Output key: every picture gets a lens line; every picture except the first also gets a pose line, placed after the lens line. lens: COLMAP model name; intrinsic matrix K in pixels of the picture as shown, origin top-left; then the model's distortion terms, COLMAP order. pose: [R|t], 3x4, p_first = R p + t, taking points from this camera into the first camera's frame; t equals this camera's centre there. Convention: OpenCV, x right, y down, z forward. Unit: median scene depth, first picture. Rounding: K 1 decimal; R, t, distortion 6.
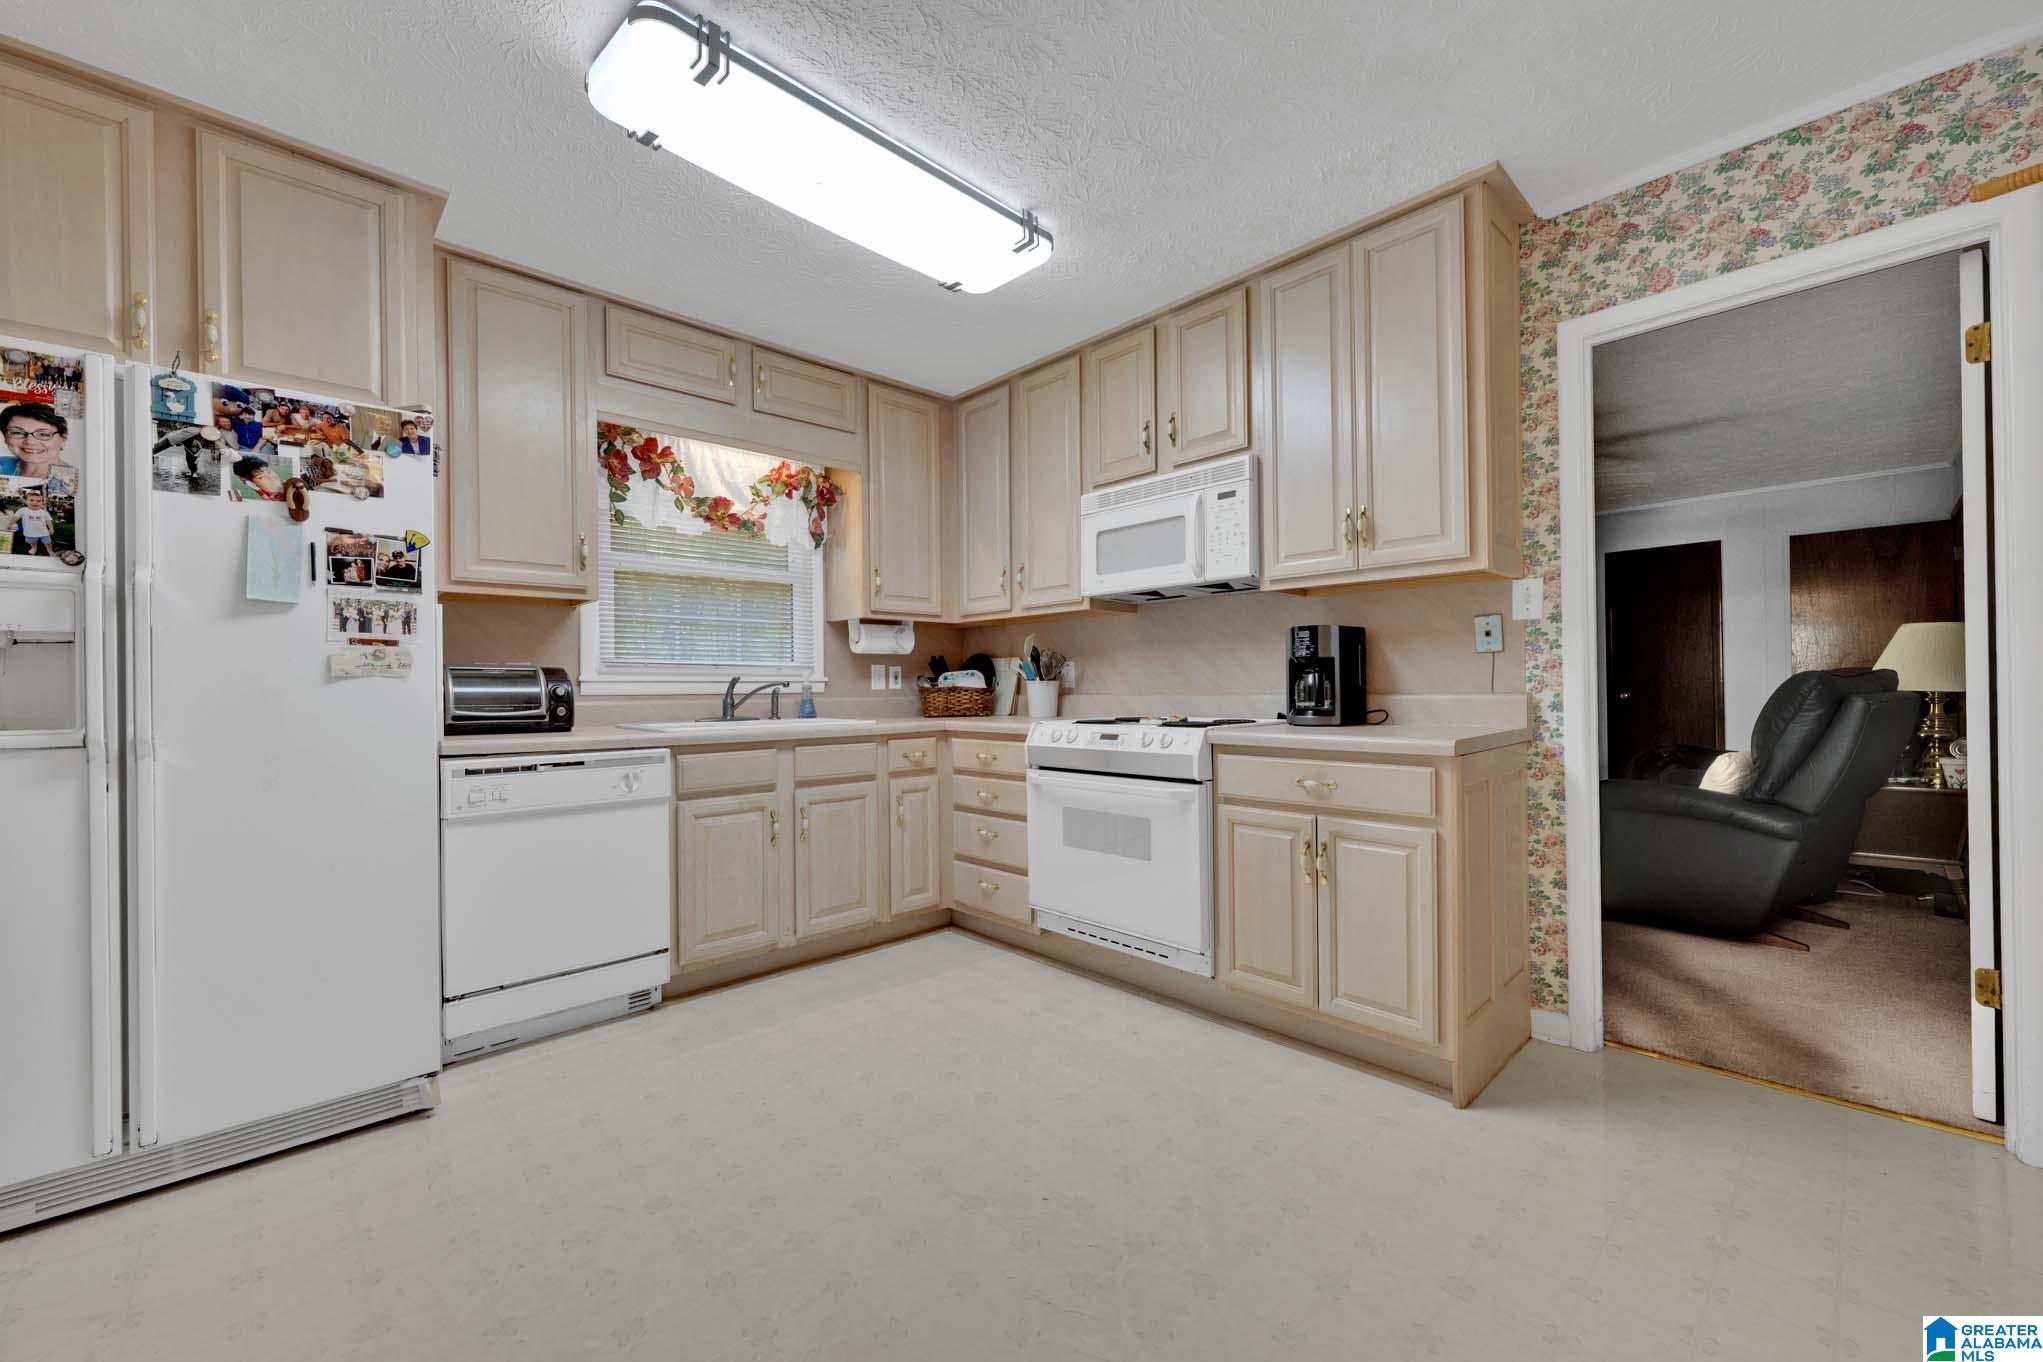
lens RADIAL K [[802.8, 0, 1018.0], [0, 802.8, 687.1], [0, 0, 1]] dist [0.002145, -0.000259]
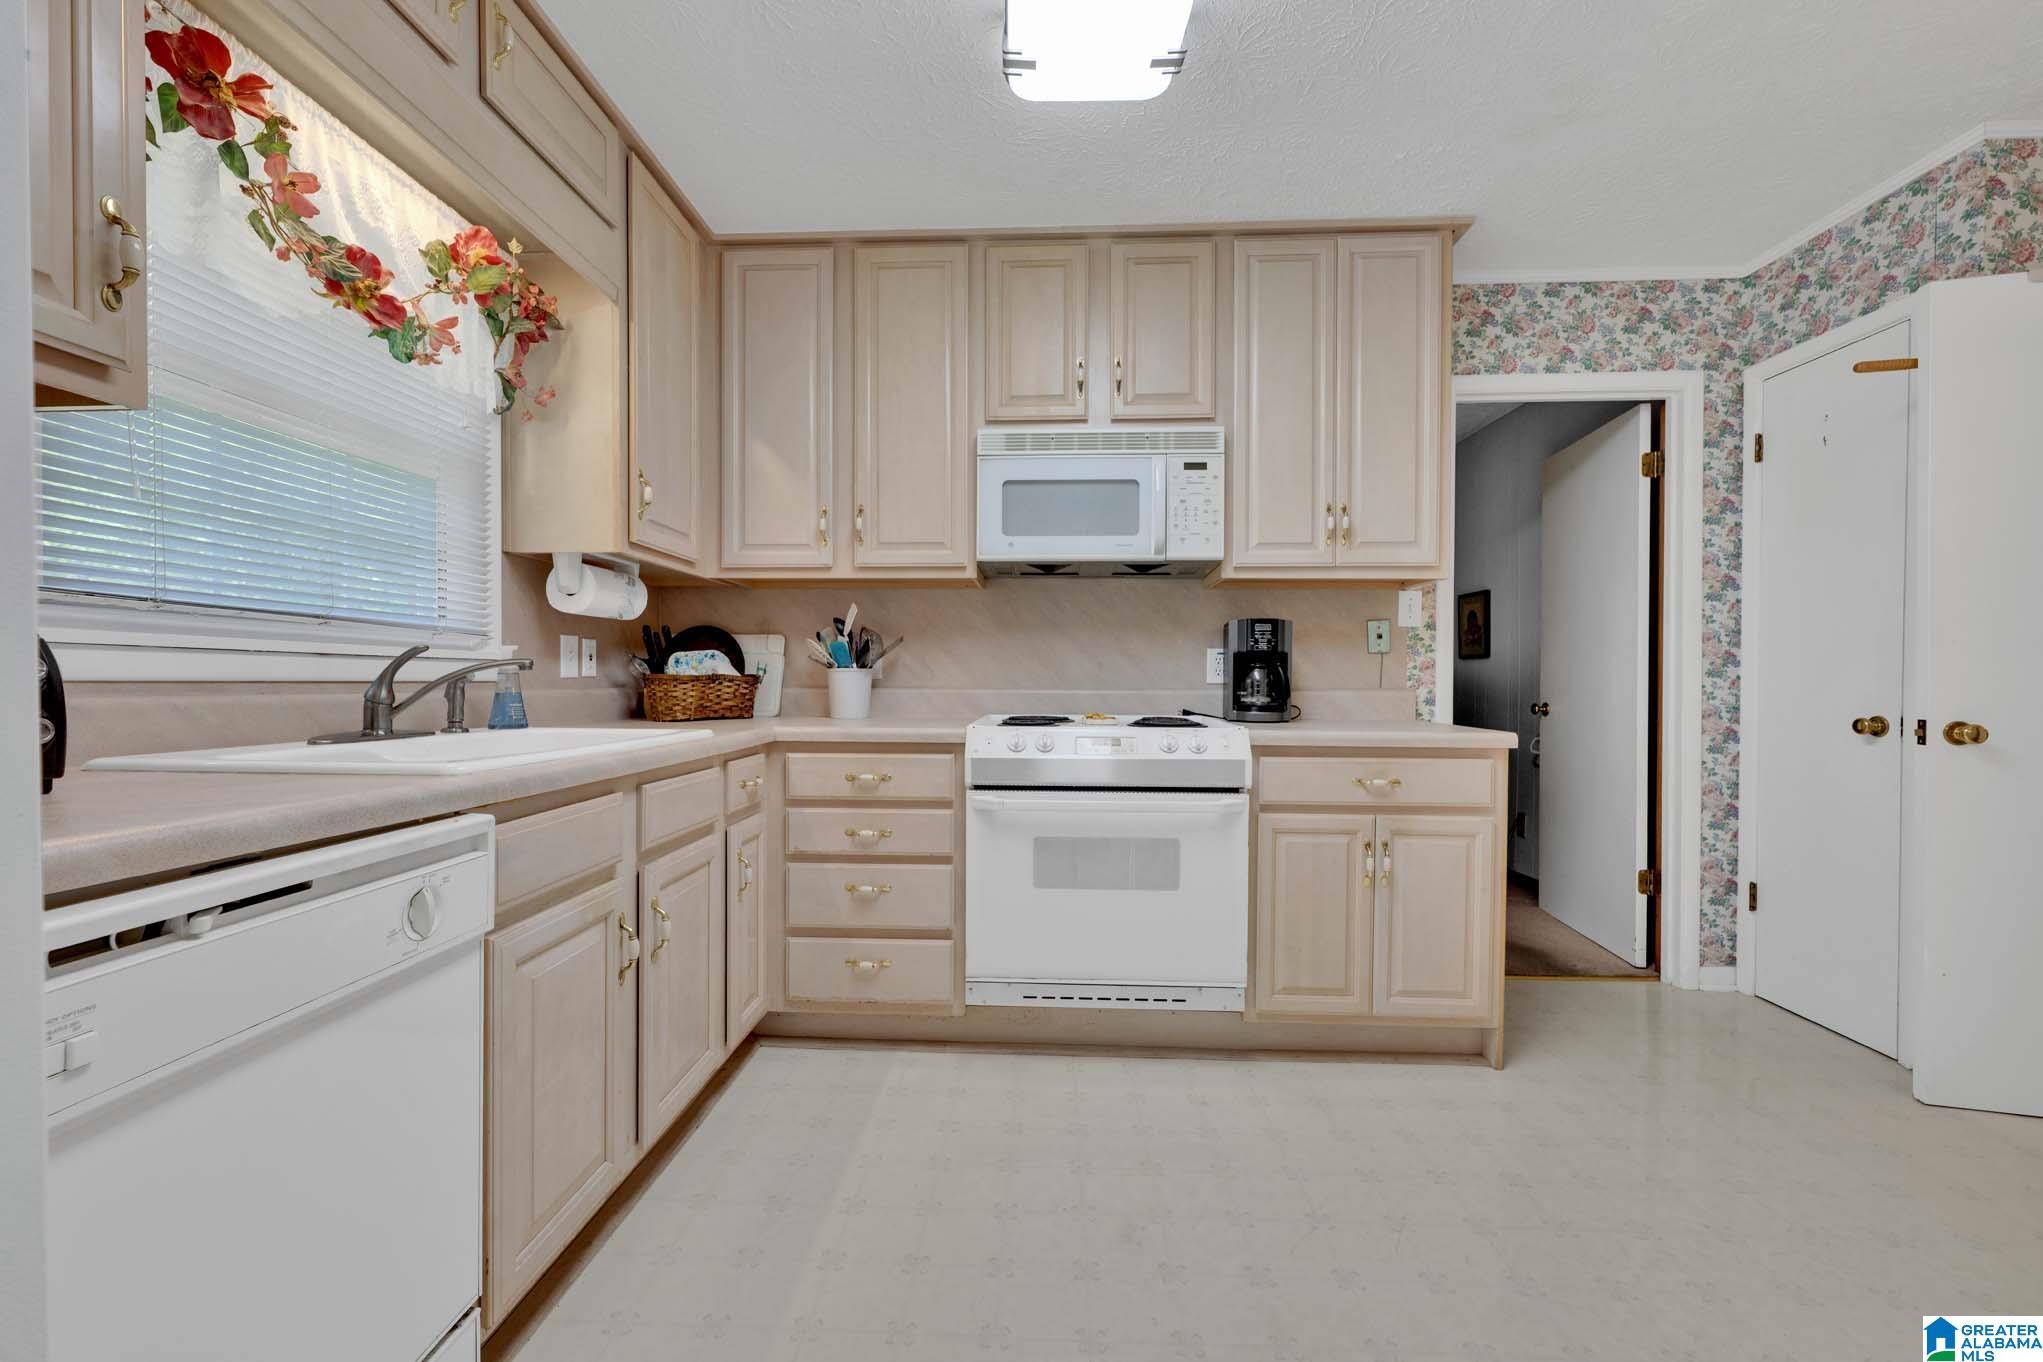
lens RADIAL K [[802.8, 0, 1018.9], [0, 802.8, 687.2], [0, 0, 1]] dist [0.002145, -0.000259]
pose [[0.719618, 0.006935, 0.694335, -0.499629], [-0.013072, 0.999908, 0.003561, 0.006144], [-0.694247, -0.011638, 0.719643, 0.489601]]
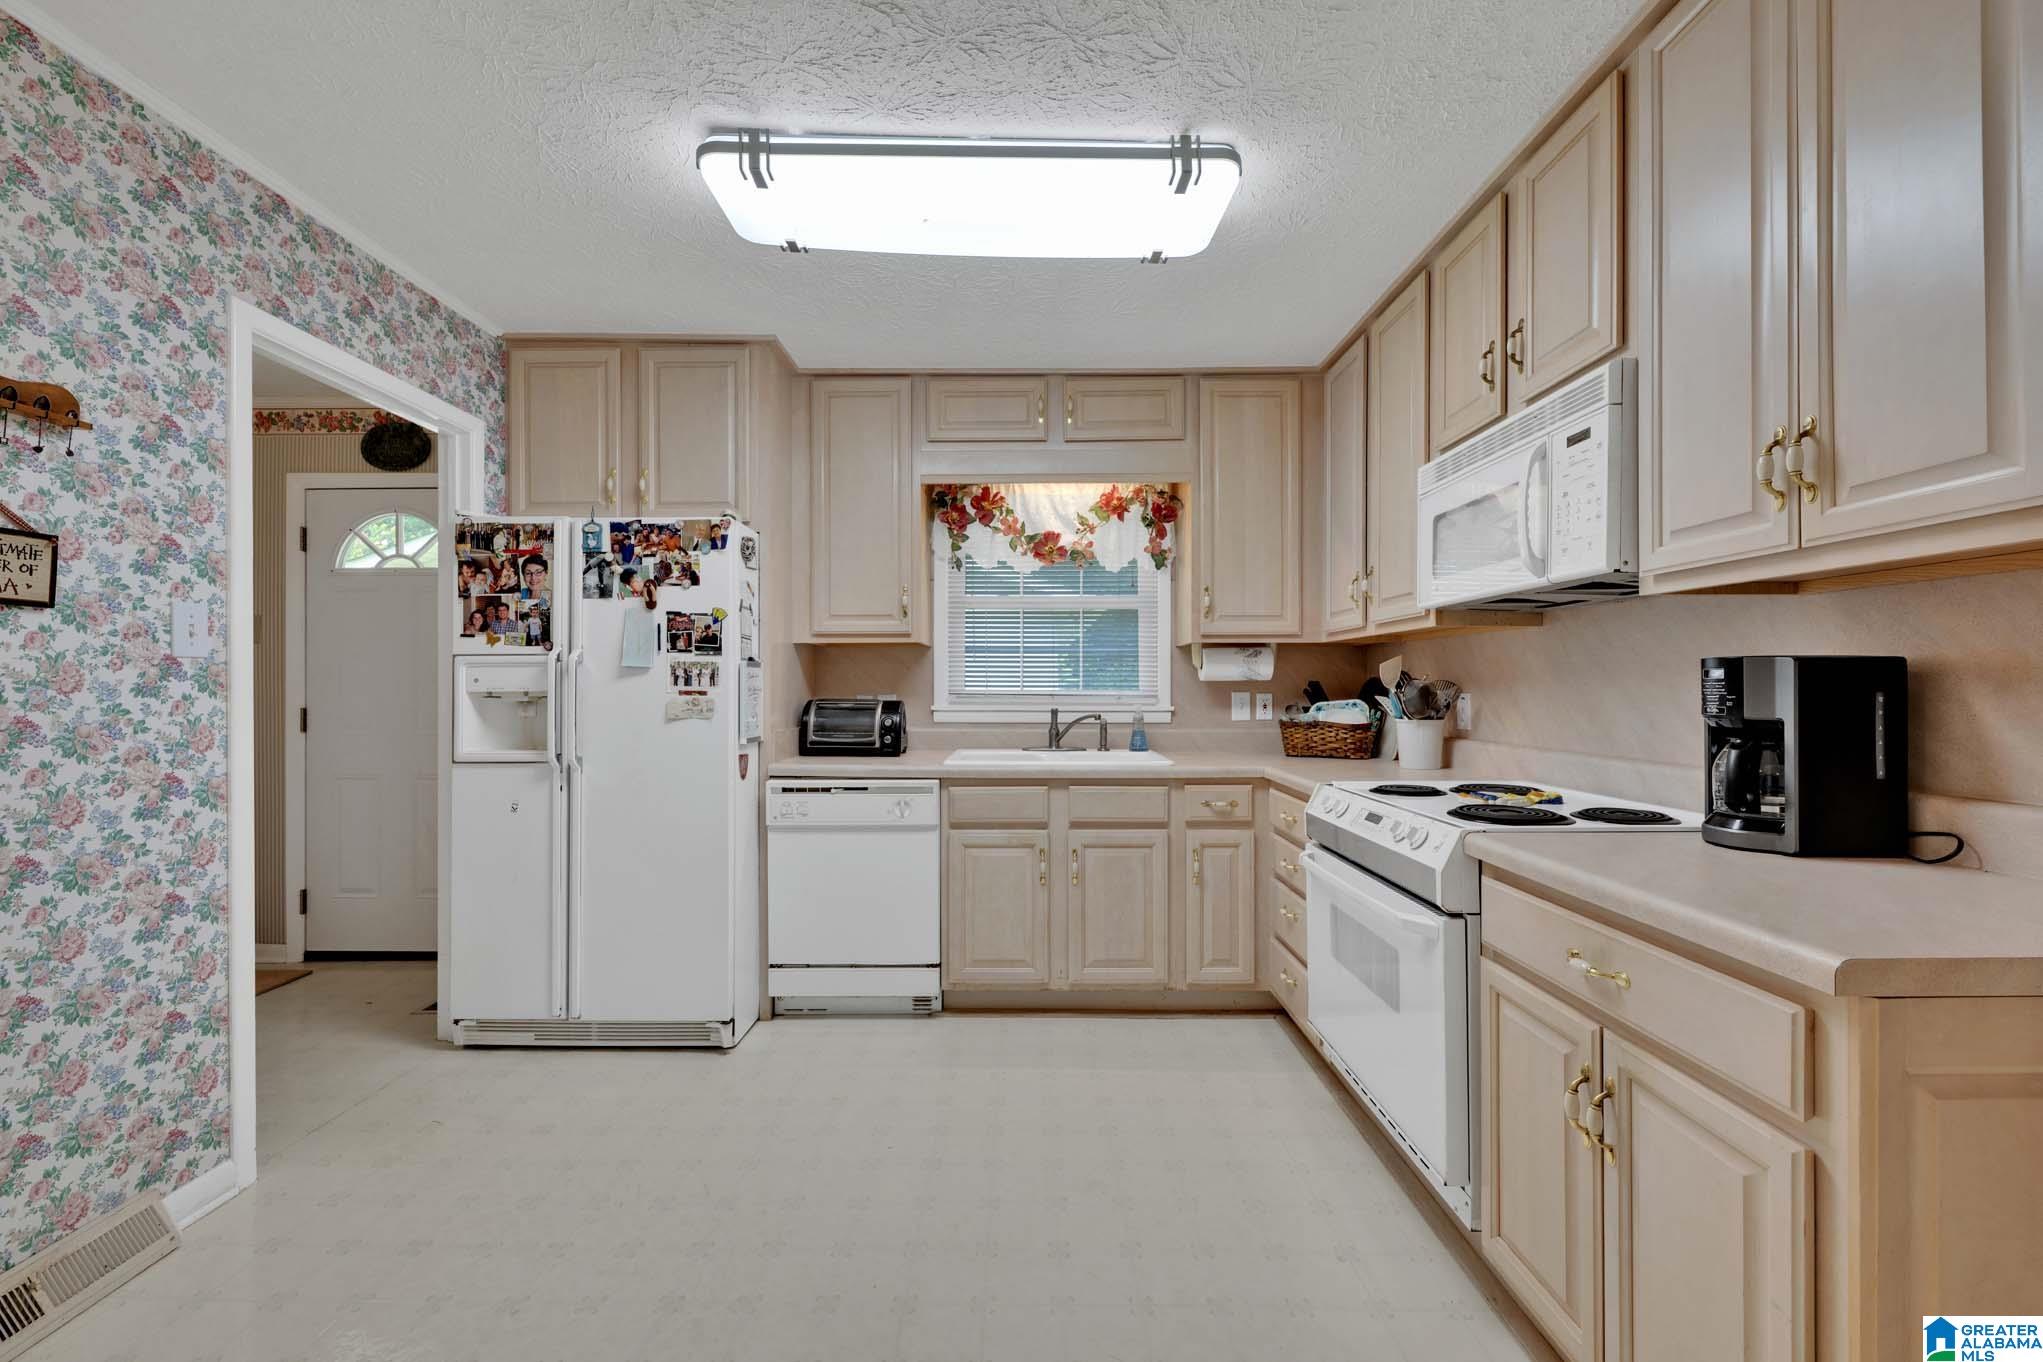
lens RADIAL K [[802.8, 0, 1022.6], [0, 802.8, 688.8], [0, 0, 1]] dist [0.002145, -0.000259]
pose [[0.724559, 0.011363, -0.689119, 0.373863], [-0.006101, 0.999931, 0.010073, -0.055935], [0.689186, -0.003094, 0.724578, 0.281214]]
